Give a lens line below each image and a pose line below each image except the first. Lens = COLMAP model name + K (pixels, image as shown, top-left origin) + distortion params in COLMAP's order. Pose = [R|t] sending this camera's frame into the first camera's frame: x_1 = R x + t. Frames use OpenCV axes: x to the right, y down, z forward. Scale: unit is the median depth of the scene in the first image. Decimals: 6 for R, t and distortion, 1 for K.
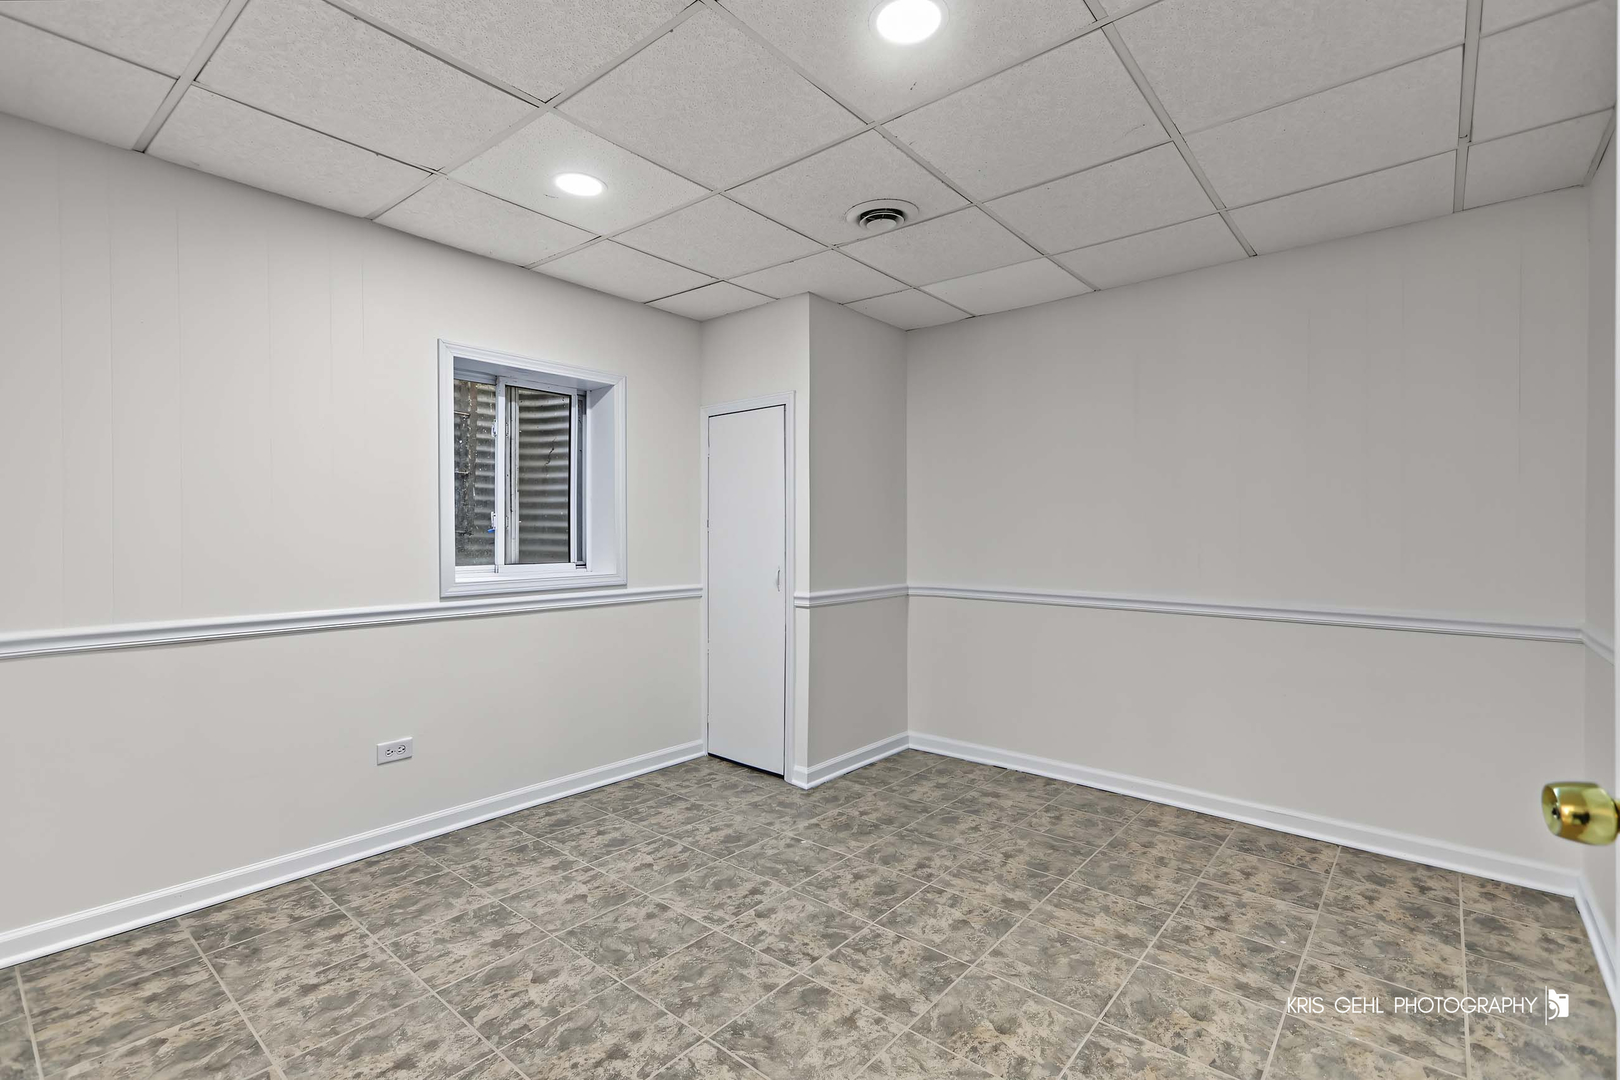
lens RADIAL K [[748.9, 0, 804.4], [0, 748.9, 537.4], [0, 0, 1]] dist [0.020366, -0.003526]
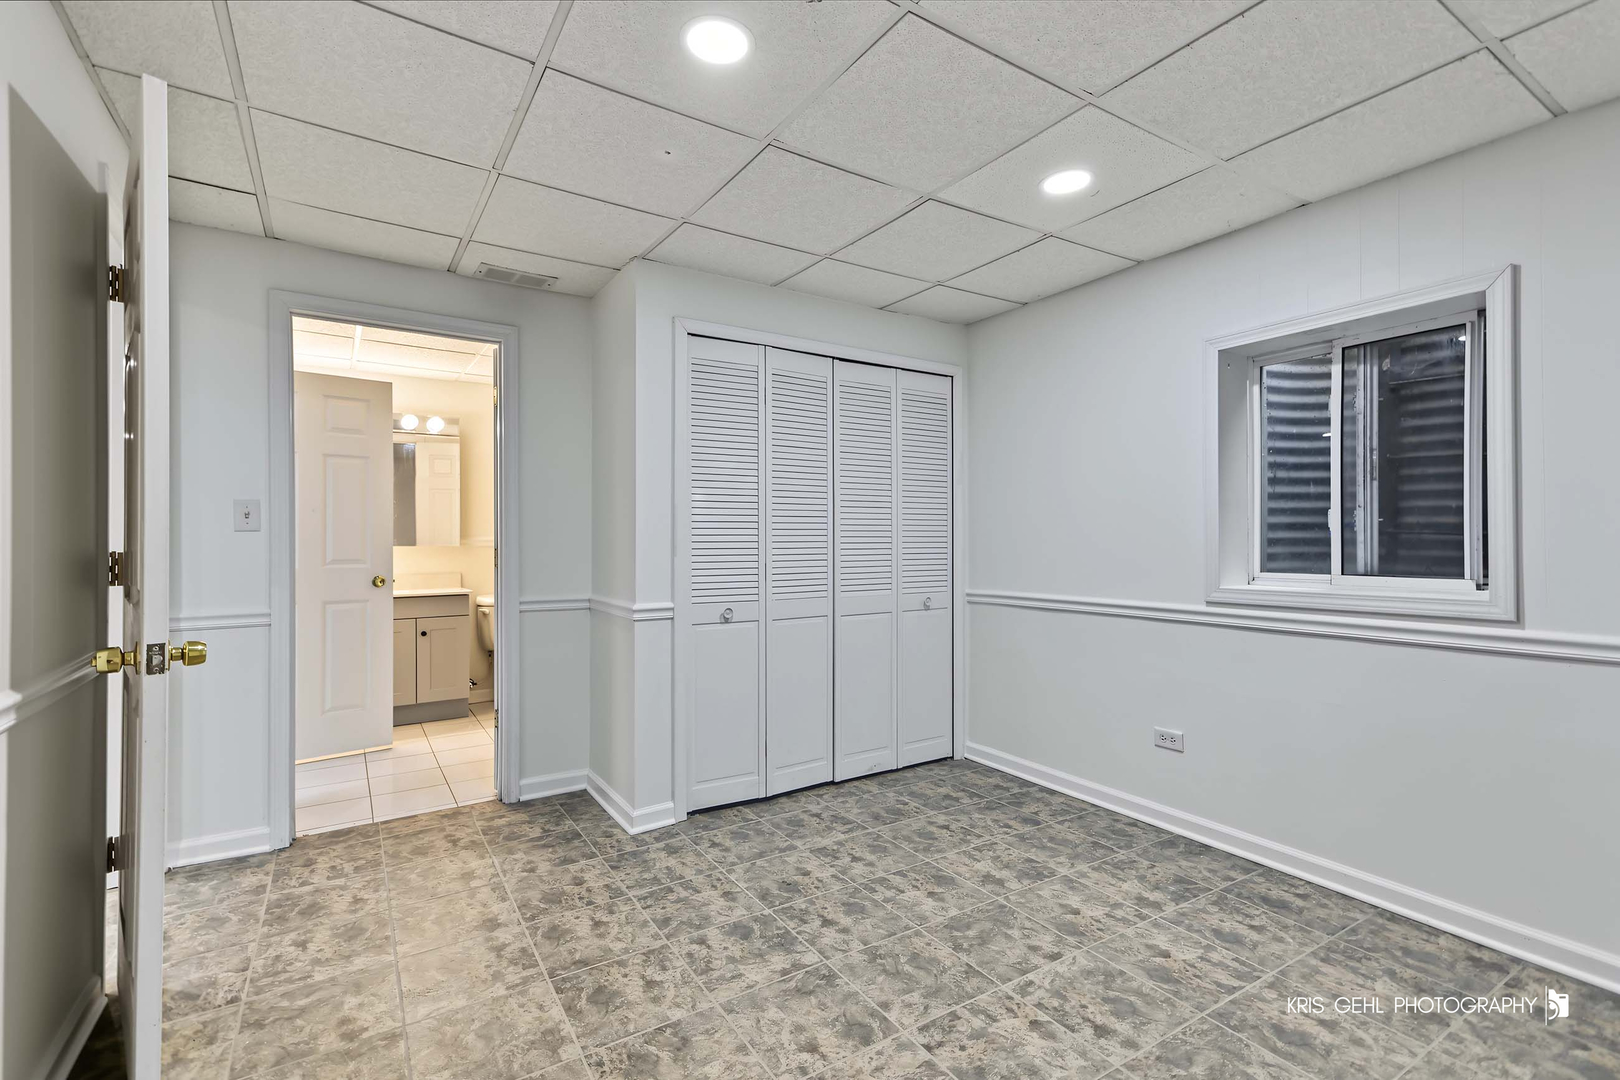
lens RADIAL K [[748.9, 0, 808.0], [0, 748.9, 538.3], [0, 0, 1]] dist [0.020366, -0.003526]
pose [[-0.318230, -0.001004, -0.948013, 0.731705], [-0.002476, 0.999997, -0.000228, -0.001020], [0.948010, 0.002275, -0.318231, 0.984809]]
